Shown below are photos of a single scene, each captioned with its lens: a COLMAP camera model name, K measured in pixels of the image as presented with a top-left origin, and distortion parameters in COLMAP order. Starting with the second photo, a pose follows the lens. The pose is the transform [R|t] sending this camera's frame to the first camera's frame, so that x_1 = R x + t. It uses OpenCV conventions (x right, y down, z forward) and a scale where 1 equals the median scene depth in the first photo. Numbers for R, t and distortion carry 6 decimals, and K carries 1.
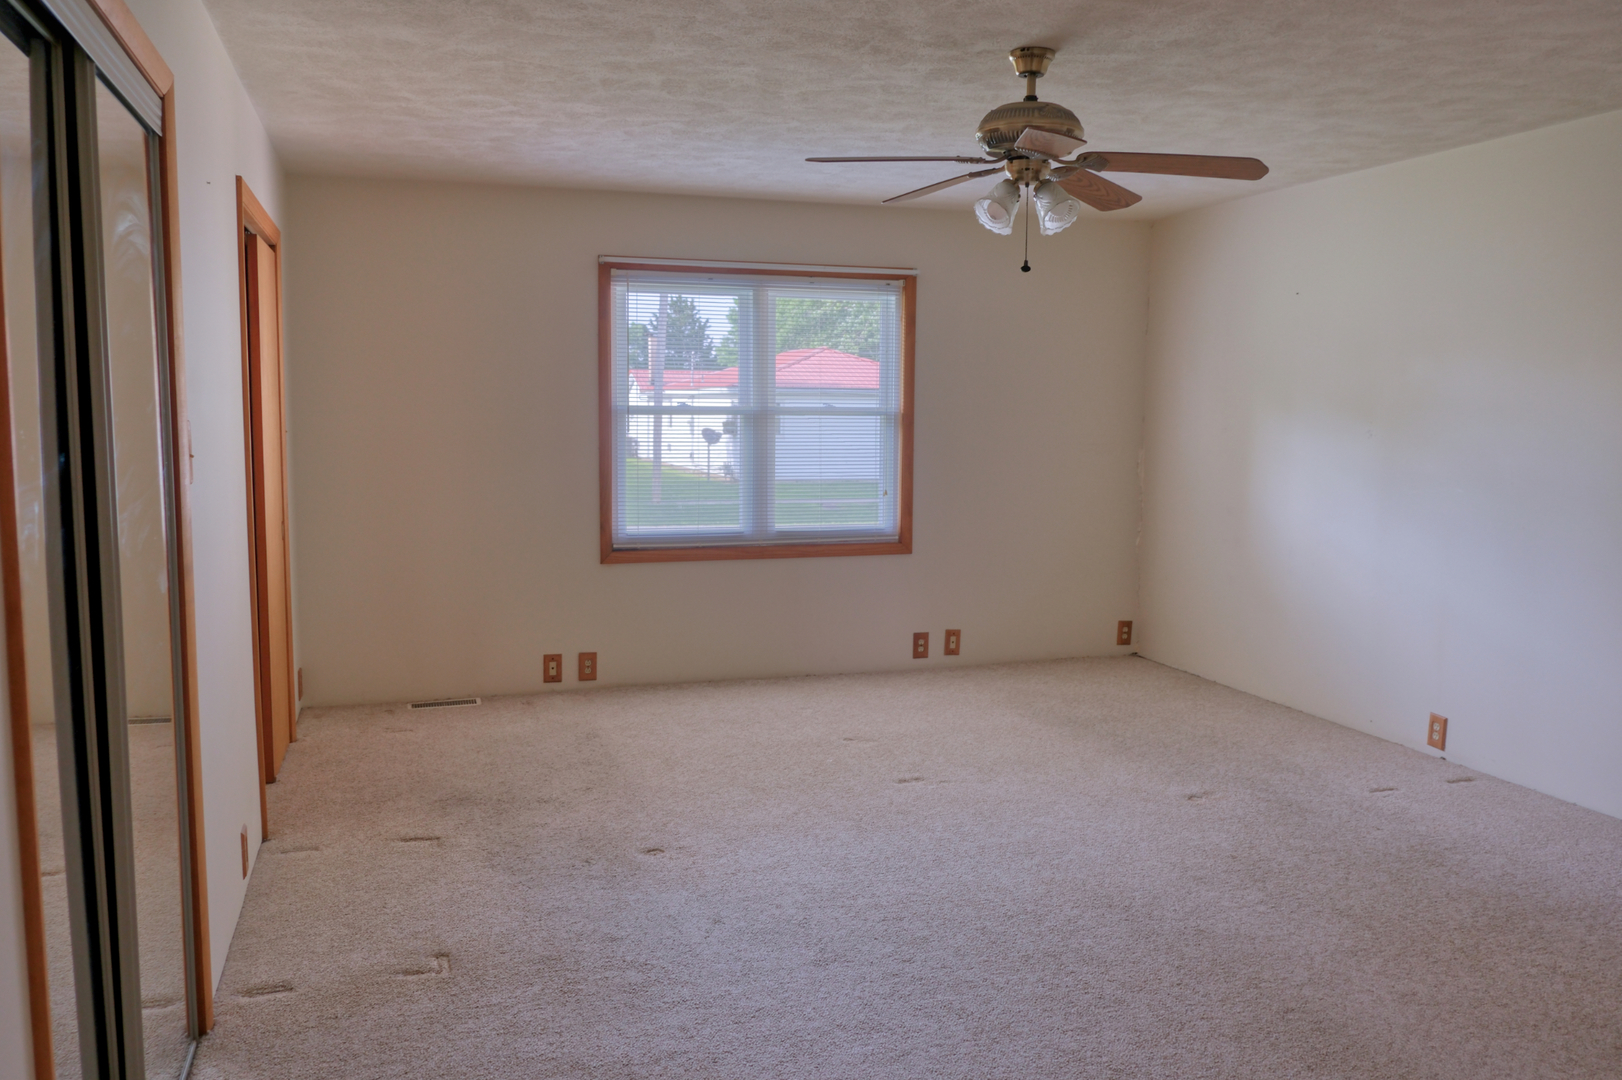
lens RADIAL K [[1312.3, 0, 811.0], [0, 1312.3, 530.6], [0, 0, 1]] dist [-0.048287, 0.040588]
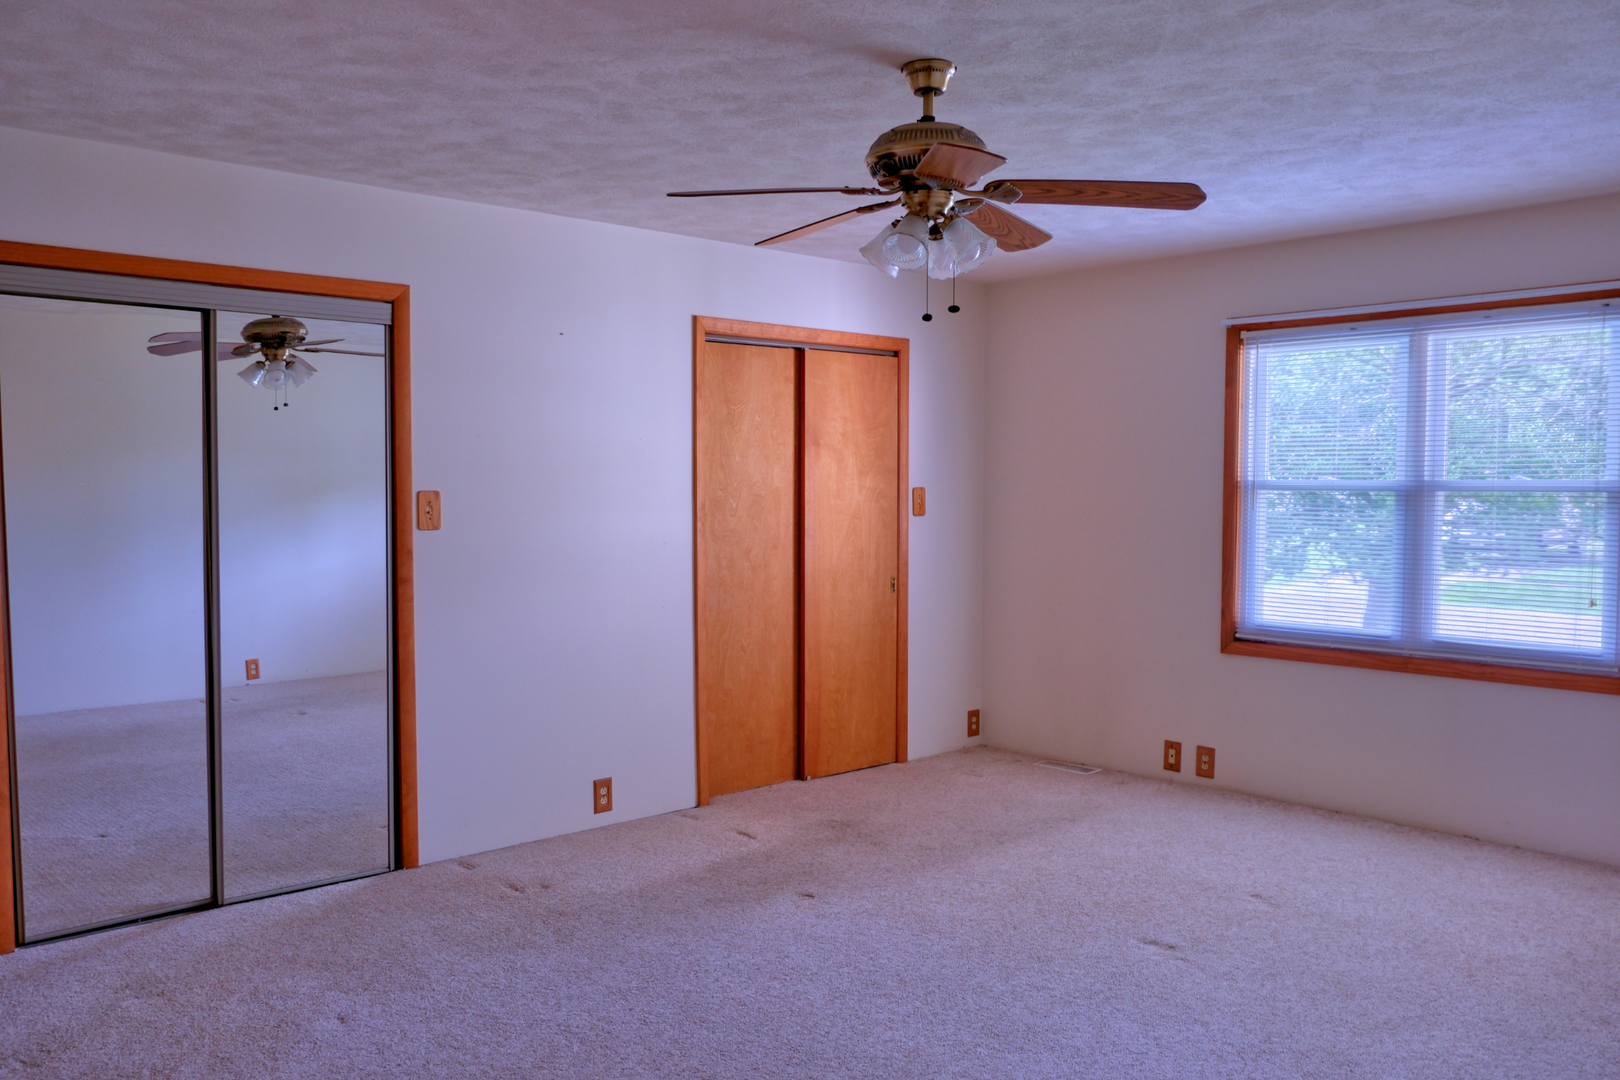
lens RADIAL K [[1293.6, 0, 781.4], [0, 1293.6, 545.2], [0, 0, 1]] dist [-0.047157, 0.035873]
pose [[0.385433, 0.039054, -0.921909, 0.551358], [-0.082566, 0.996556, 0.007697, -0.031434], [0.919034, 0.073151, 0.387330, 0.365218]]
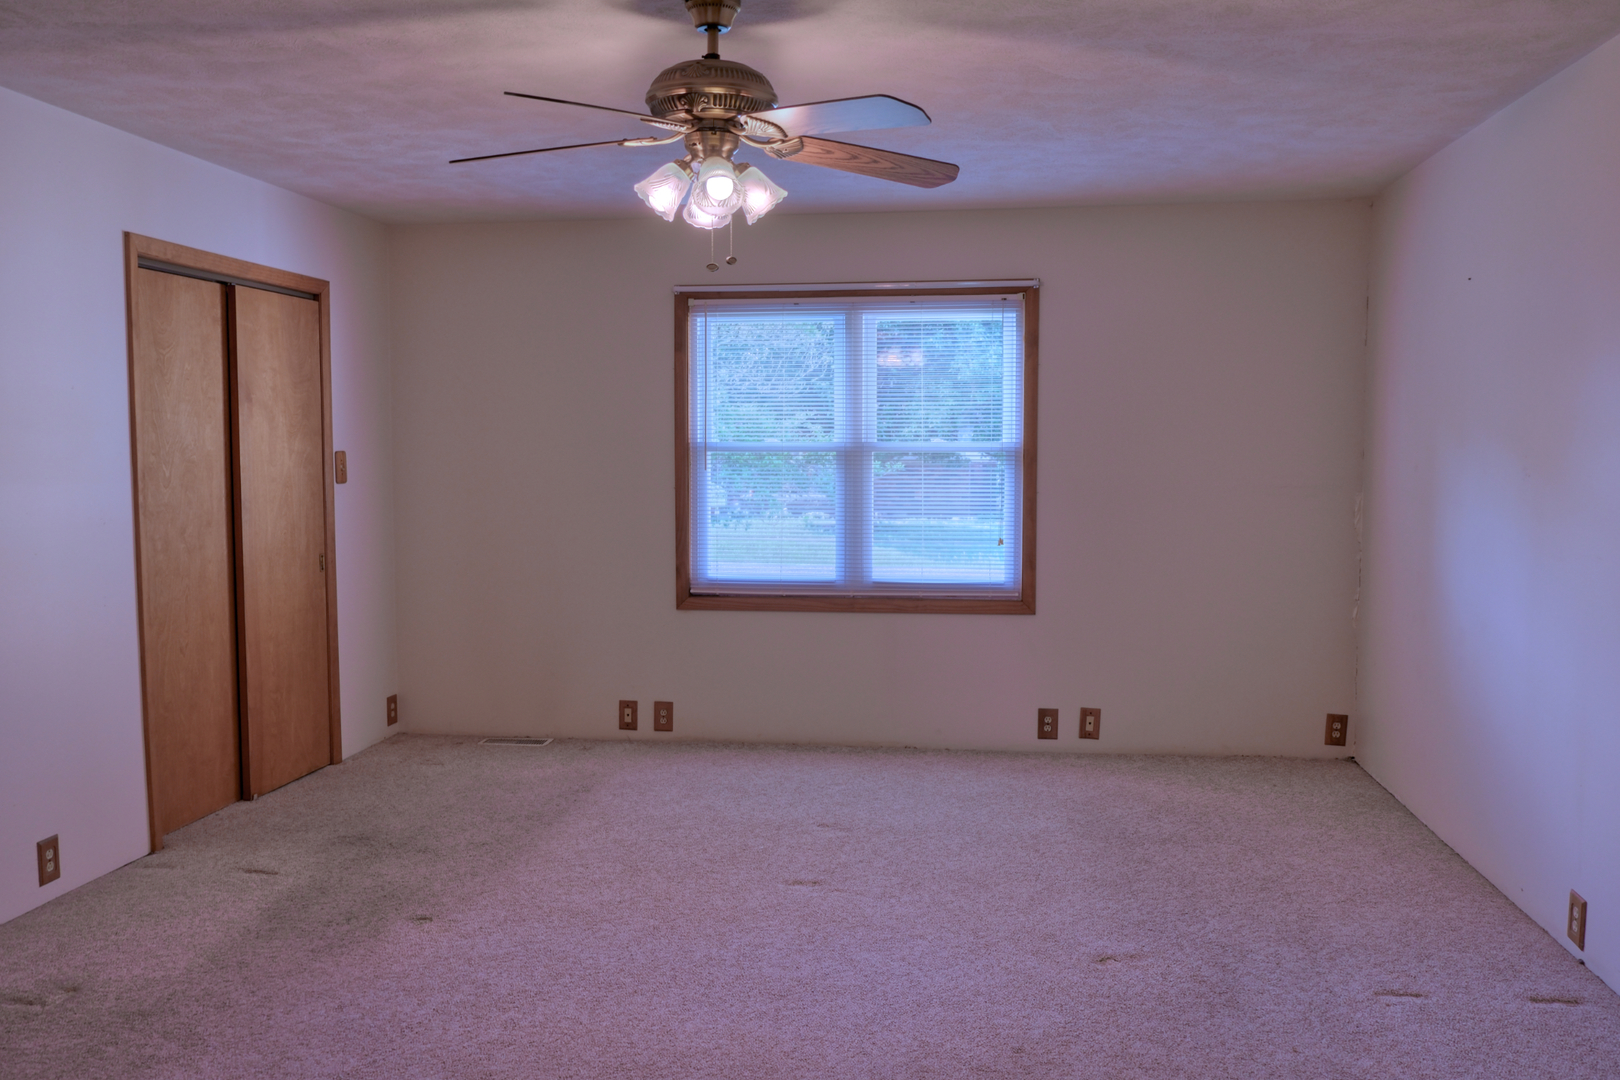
lens RADIAL K [[1327.4, 0, 810.0], [0, 1327.4, 540.0], [0, 0, 1]] dist [-0.045296, 0.032304]
pose [[0.893584, 0.024093, -0.448248, 0.357817], [-0.034787, 0.999272, -0.015639, -0.013153], [0.447546, 0.029568, 0.893772, 0.183463]]
